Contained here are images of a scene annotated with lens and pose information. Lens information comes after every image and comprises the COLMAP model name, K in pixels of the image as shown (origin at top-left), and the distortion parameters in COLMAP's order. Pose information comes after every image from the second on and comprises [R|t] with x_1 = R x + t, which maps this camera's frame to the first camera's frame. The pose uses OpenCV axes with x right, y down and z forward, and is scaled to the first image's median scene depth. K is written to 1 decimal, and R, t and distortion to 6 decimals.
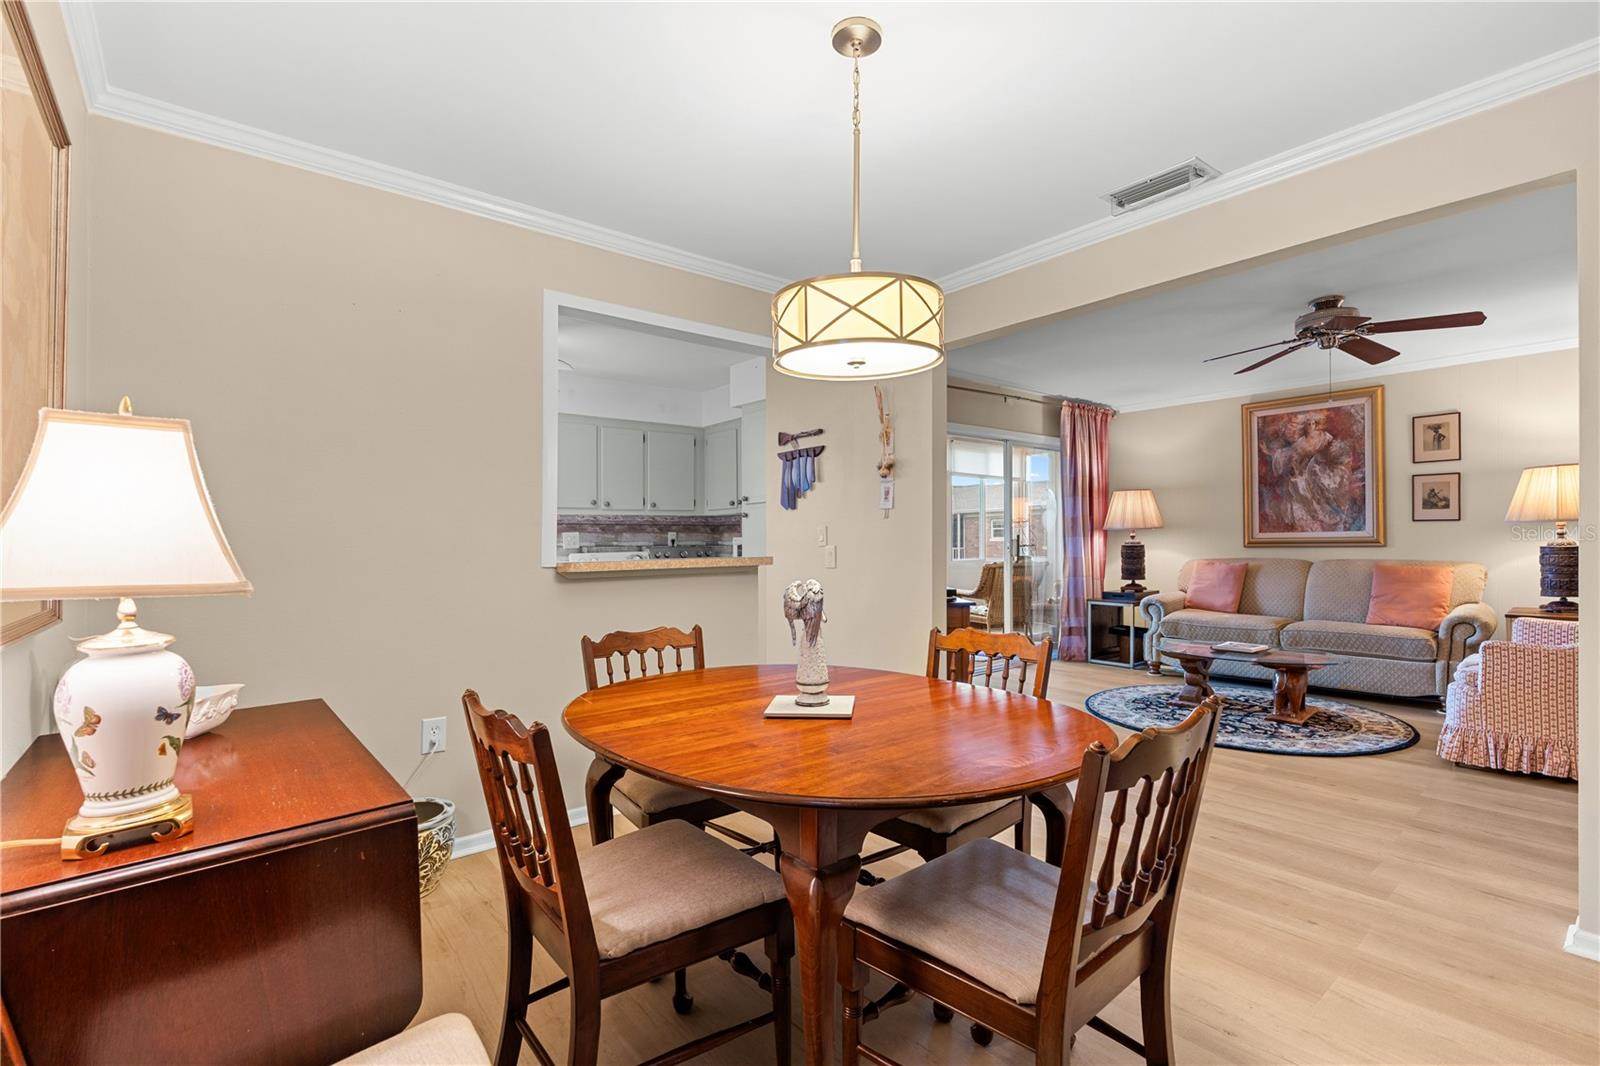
lens RADIAL K [[724.5, 0, 798.1], [0, 724.5, 535.9], [0, 0, 1]] dist [-0.022339, 0.000290]
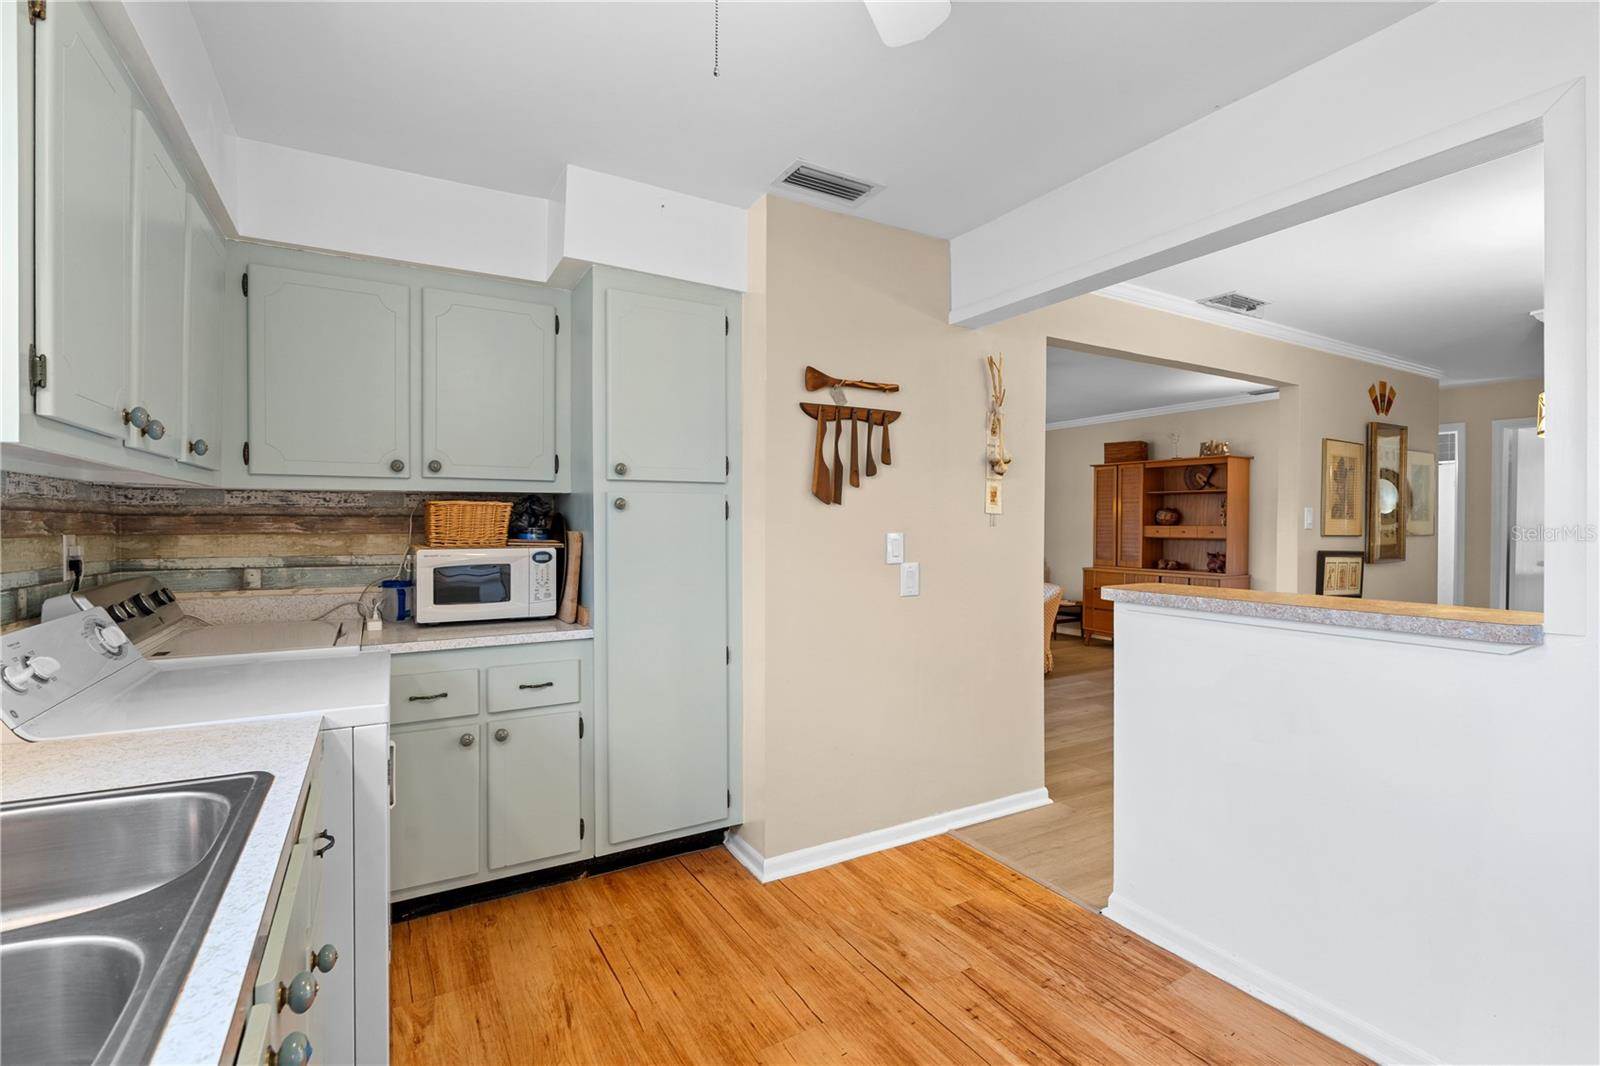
lens RADIAL K [[724.5, 0, 798.2], [0, 724.5, 535.5], [0, 0, 1]] dist [-0.022339, 0.000290]
pose [[0.143255, 0.000076, 0.989686, -0.611847], [-0.010115, 0.999948, 0.001387, -0.011935], [-0.989634, -0.010209, 0.143248, 0.966762]]
